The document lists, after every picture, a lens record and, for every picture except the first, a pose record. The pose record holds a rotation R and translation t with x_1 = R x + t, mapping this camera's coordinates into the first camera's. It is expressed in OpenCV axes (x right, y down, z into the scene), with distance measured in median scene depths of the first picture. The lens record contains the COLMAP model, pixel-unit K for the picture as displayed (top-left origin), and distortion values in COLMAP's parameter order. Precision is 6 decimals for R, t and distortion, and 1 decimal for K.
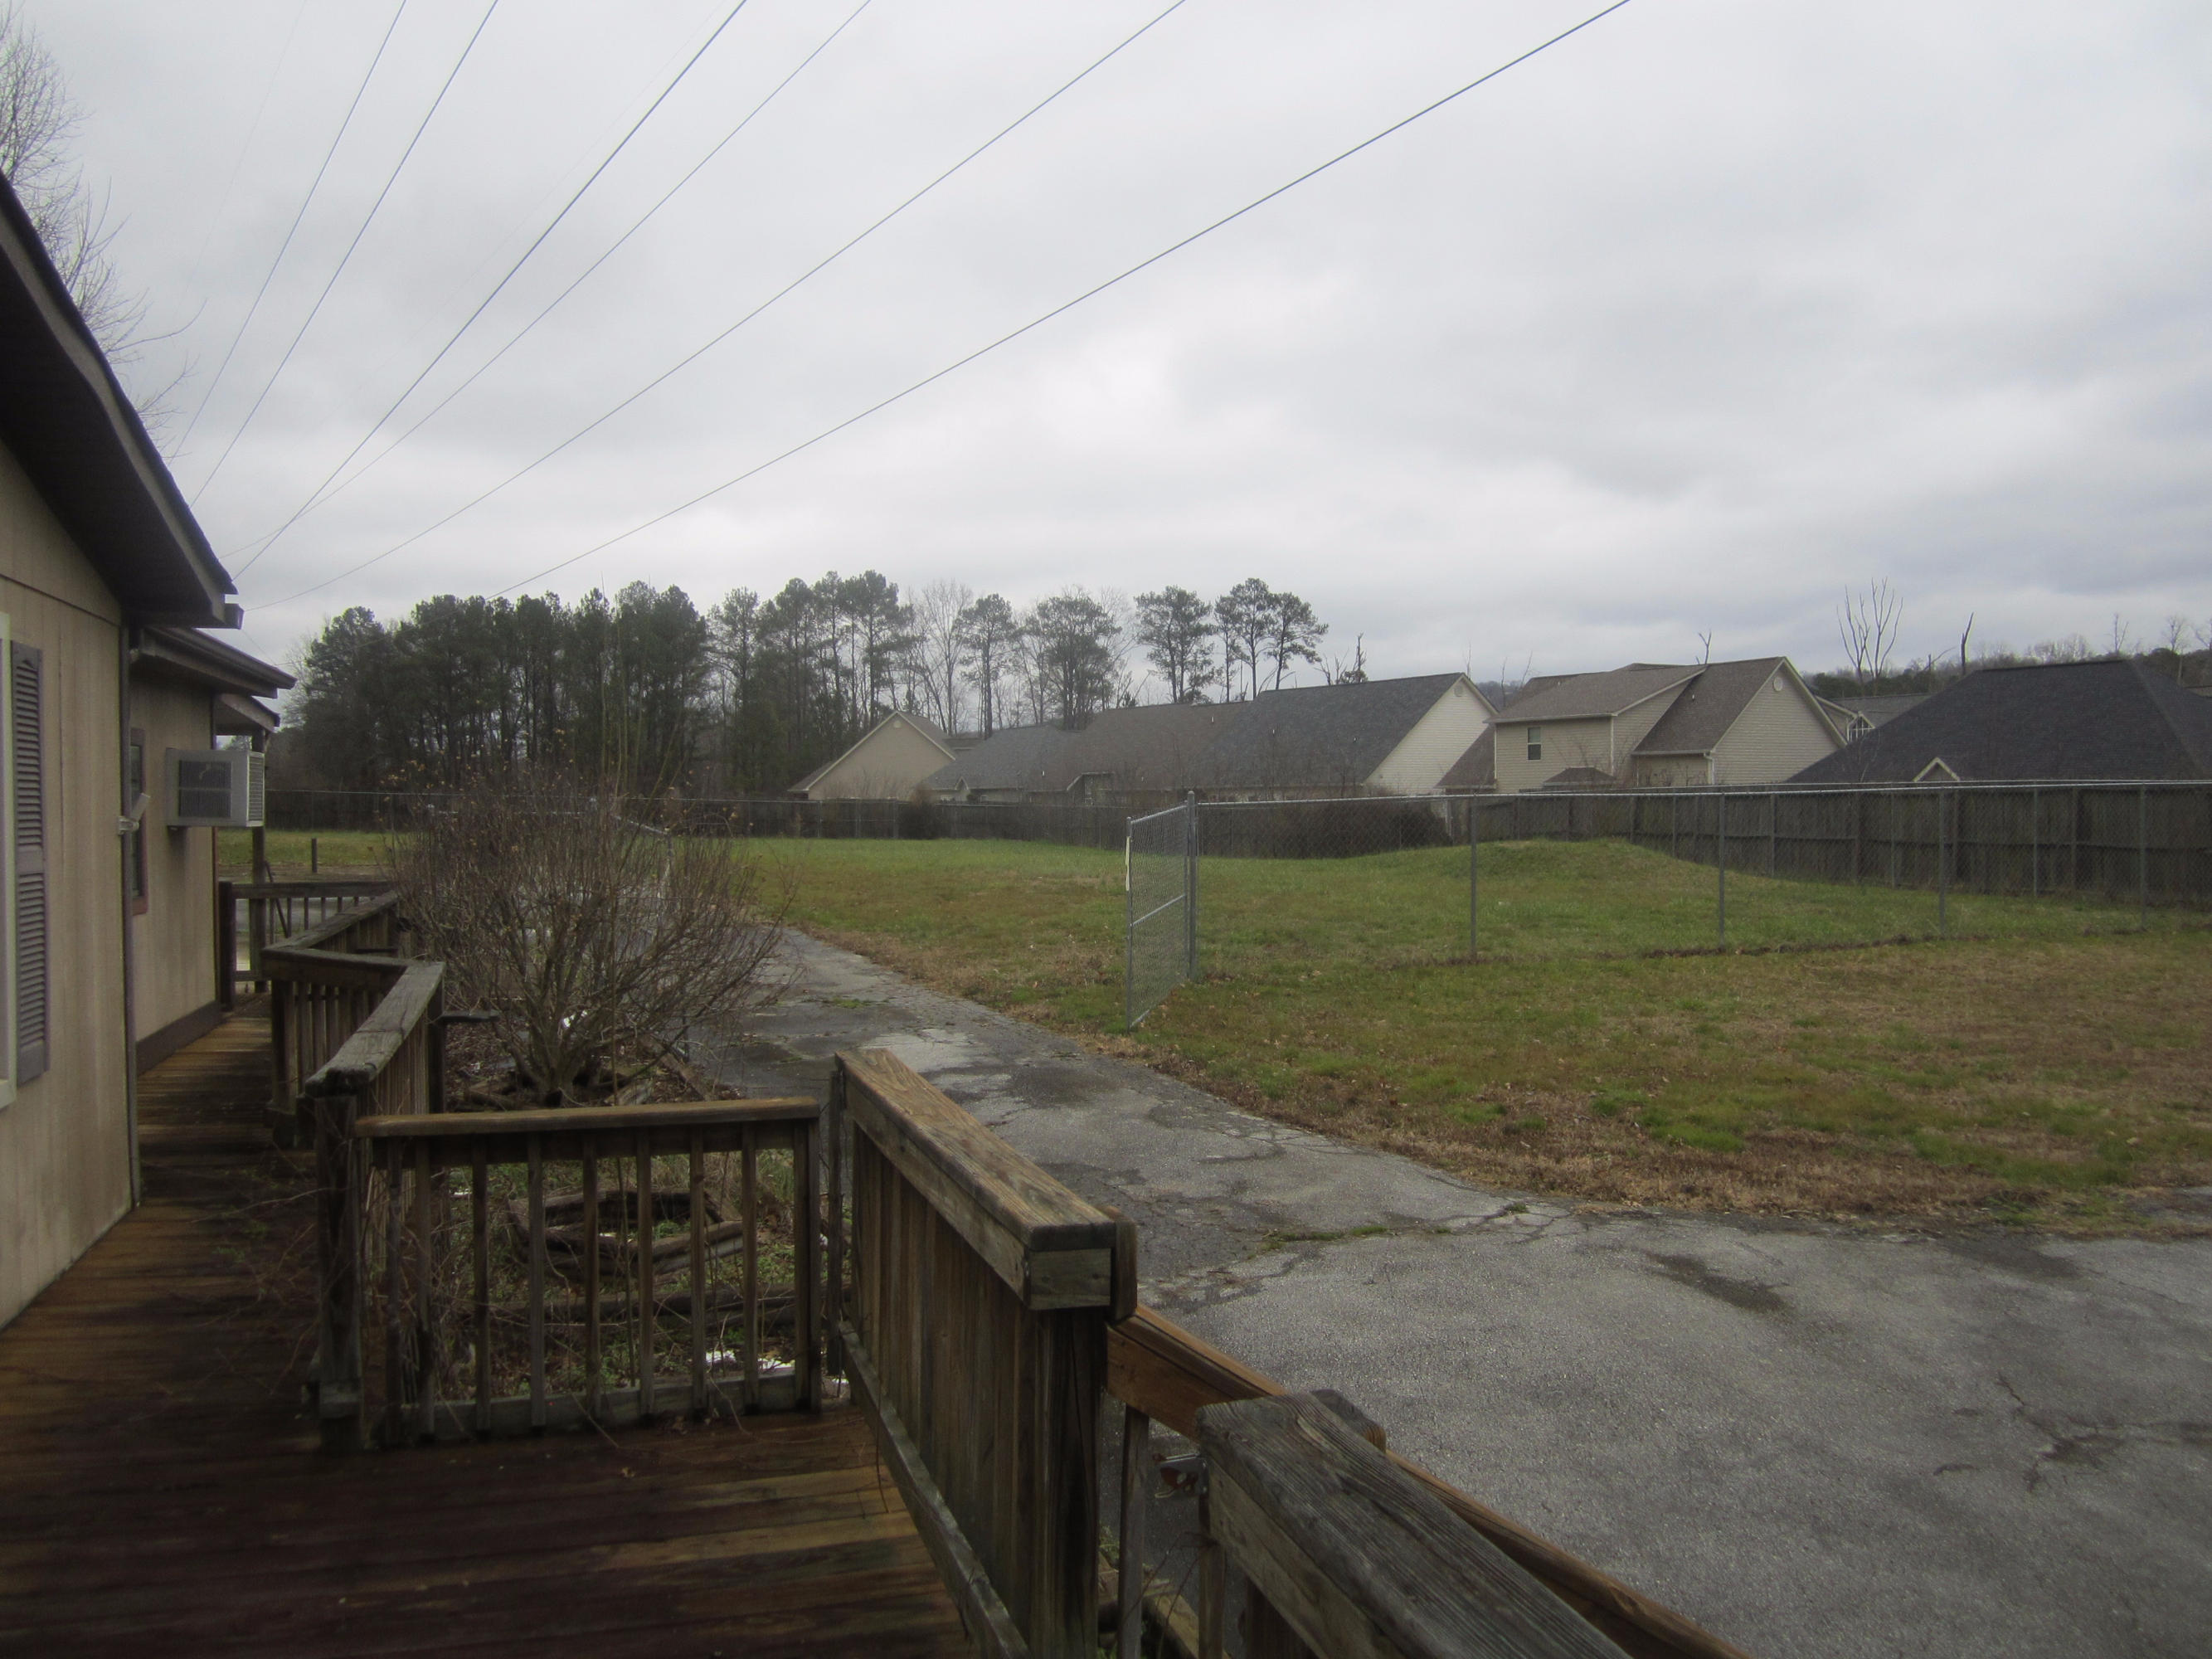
lens RADIAL K [[1822.8, 0, 1106.0], [0, 1822.8, 829.5], [0, 0, 1]] dist [-0.030305, -0.002142]
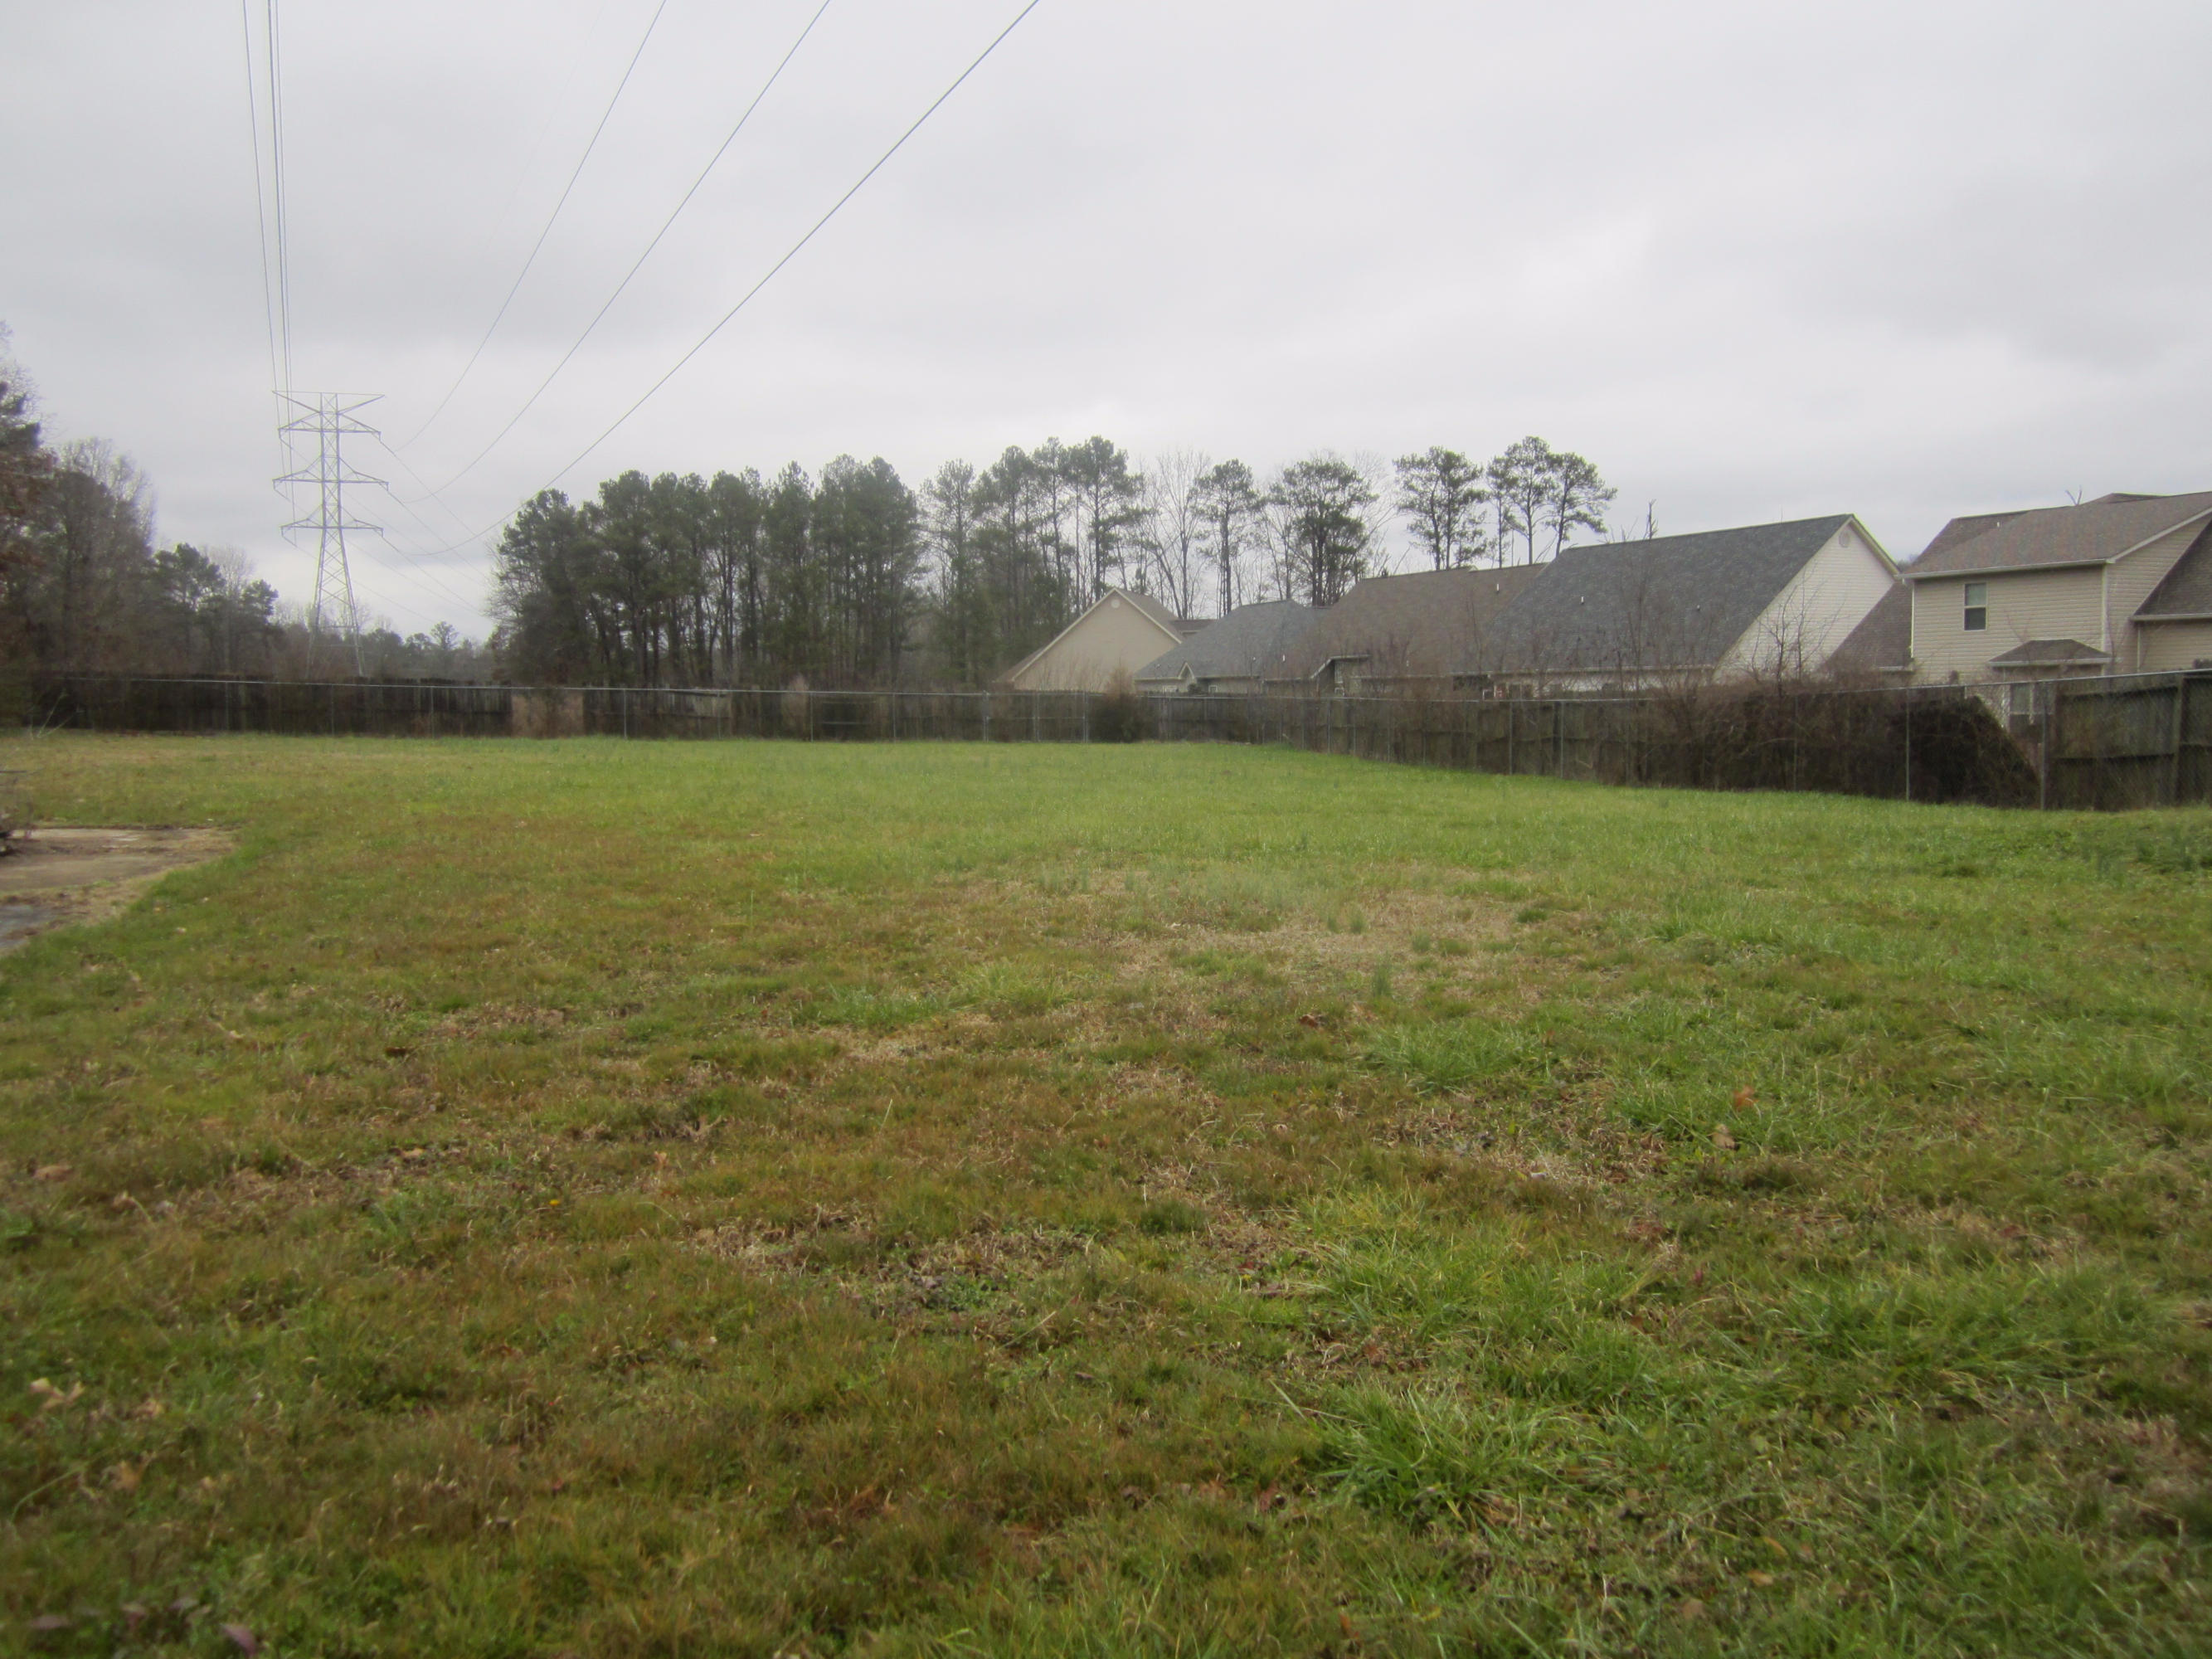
lens RADIAL K [[1822.8, 0, 1106.0], [0, 1822.8, 829.5], [0, 0, 1]] dist [-0.030305, -0.002142]
pose [[0.990504, 0.004463, -0.137410, -0.000530], [0.003585, 0.998295, 0.058265, -0.001213], [0.137436, -0.058204, 0.988799, 0.104485]]
